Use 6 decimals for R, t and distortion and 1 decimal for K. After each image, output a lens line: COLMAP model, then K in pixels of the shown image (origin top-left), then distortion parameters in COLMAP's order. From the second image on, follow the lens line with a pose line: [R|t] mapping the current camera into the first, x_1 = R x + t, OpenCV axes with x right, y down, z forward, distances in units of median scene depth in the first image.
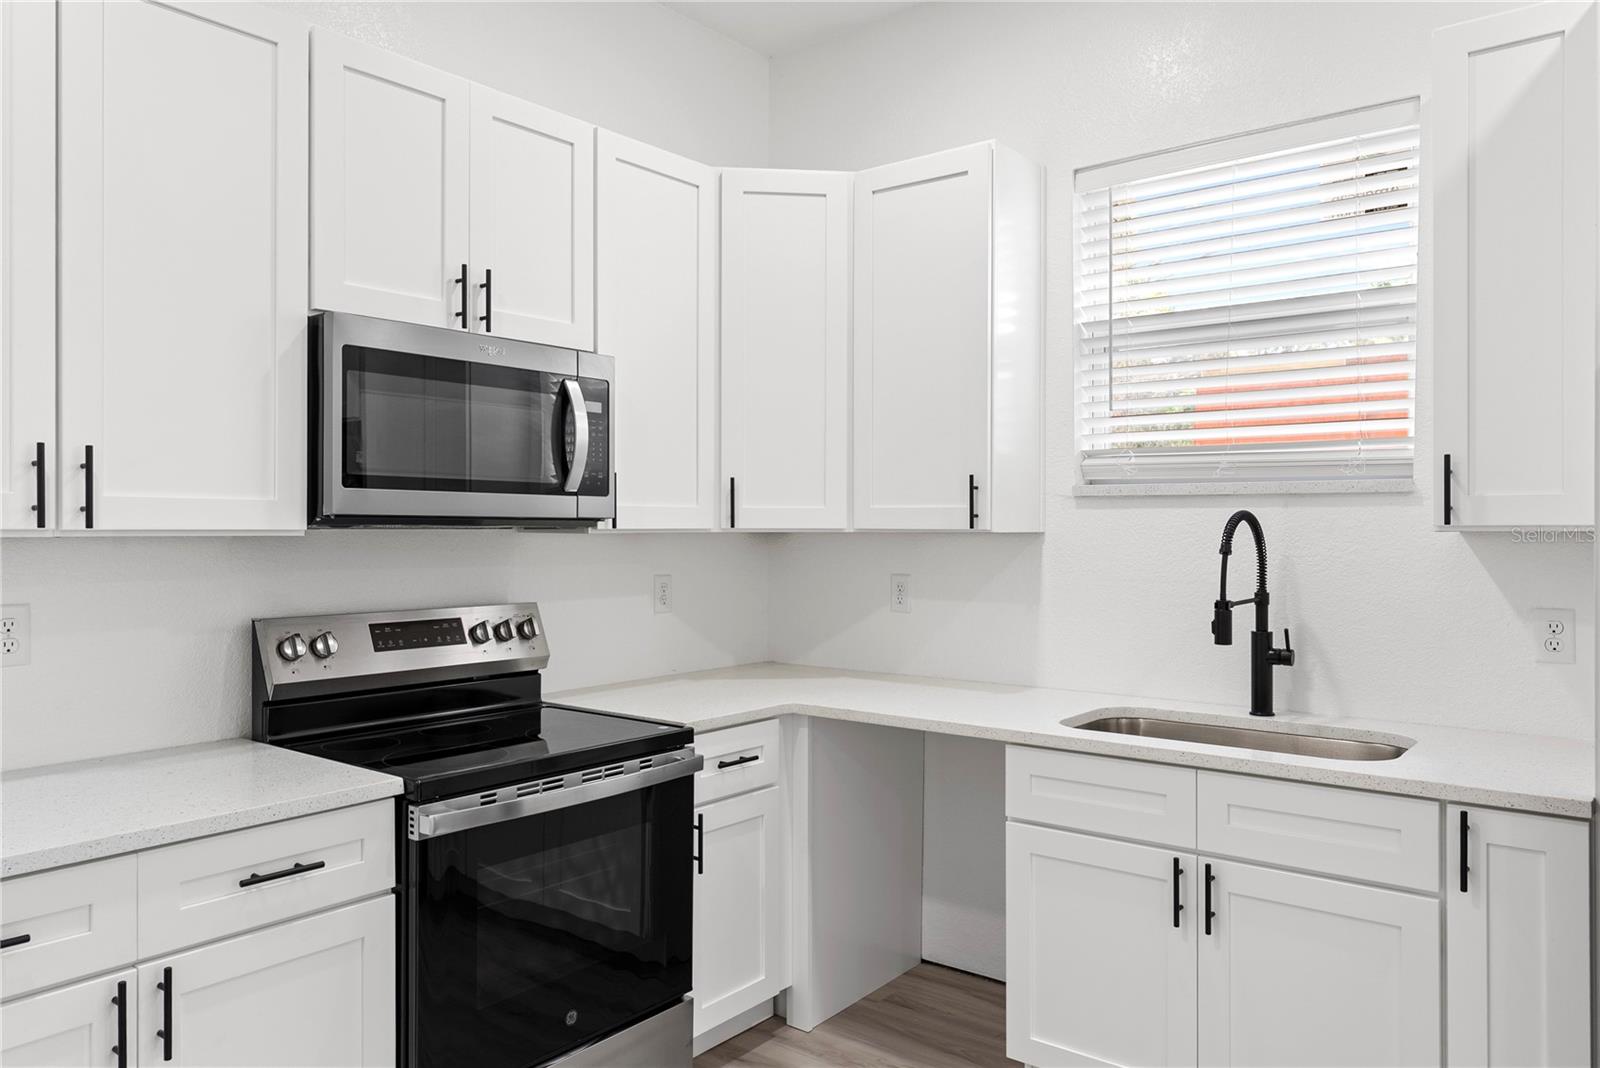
lens RADIAL K [[1131.6, 0, 800.1], [0, 1131.6, 535.3], [0, 0, 1]] dist [-0.002544, 0.000555]
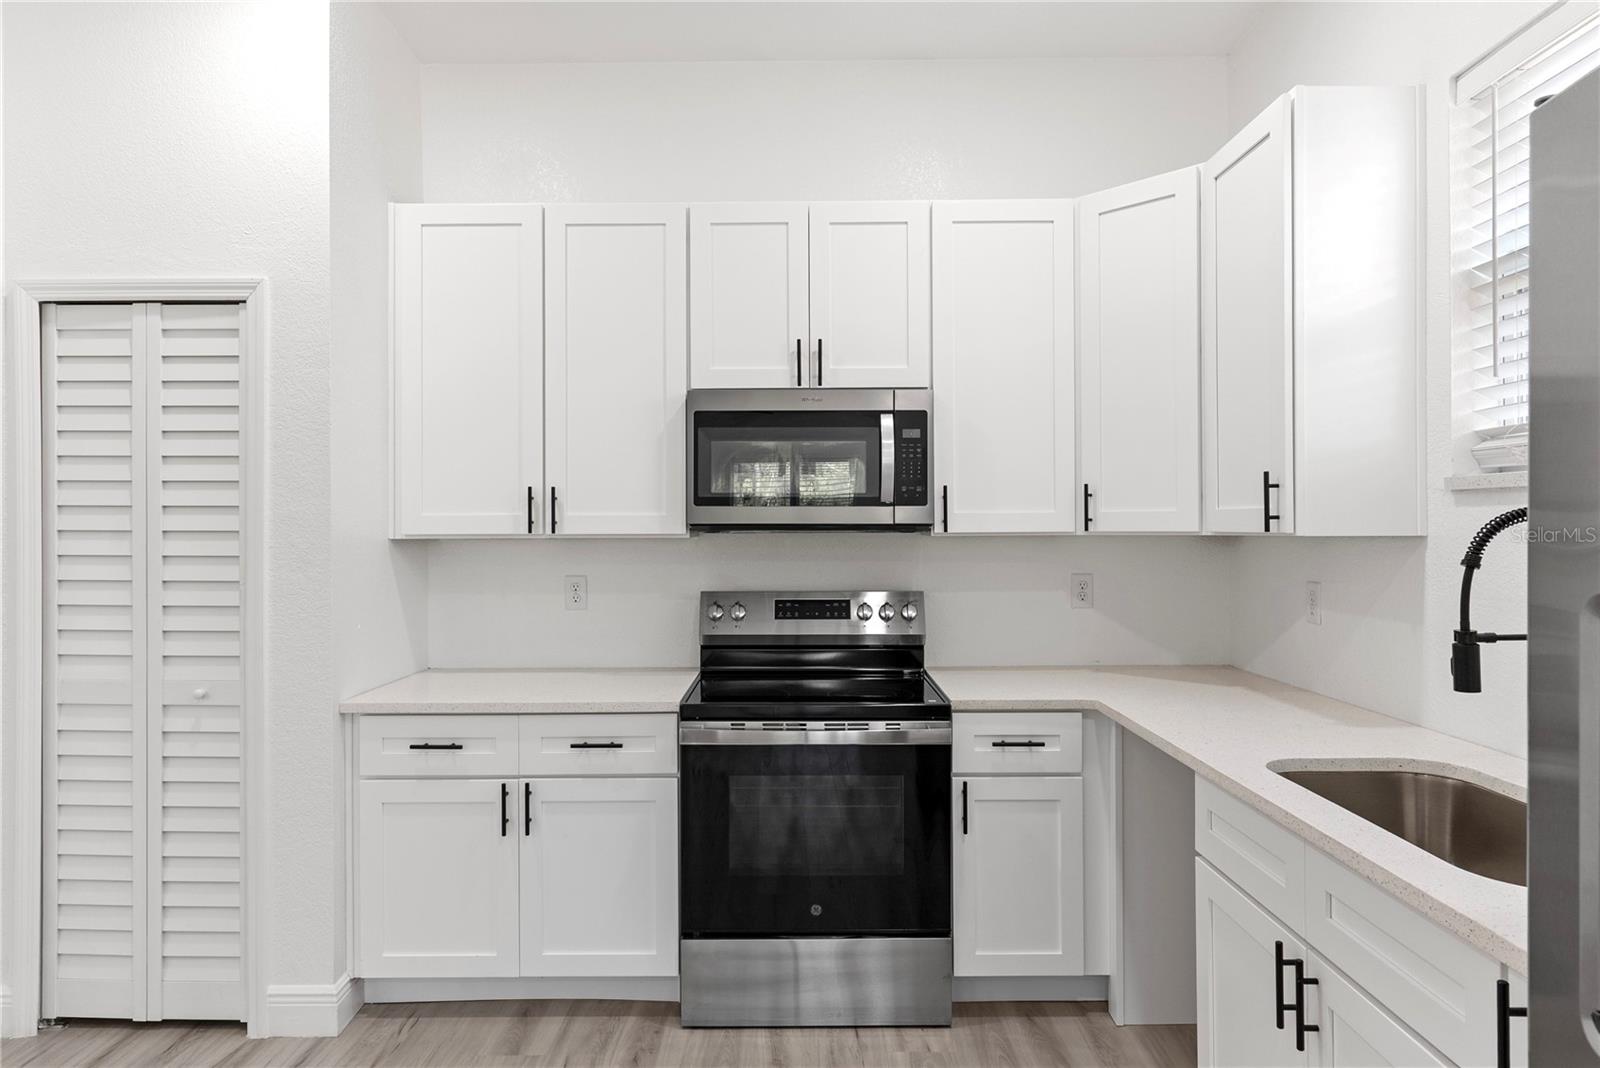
lens RADIAL K [[966.7, 0, 800.2], [0, 966.7, 528.3], [0, 0, 1]] dist [0.000007, 0.002037]
pose [[0.613532, -0.003768, -0.789661, 0.582061], [-0.000613, 0.999986, -0.005248, -0.004899], [0.789670, 0.003704, 0.613521, 0.266468]]
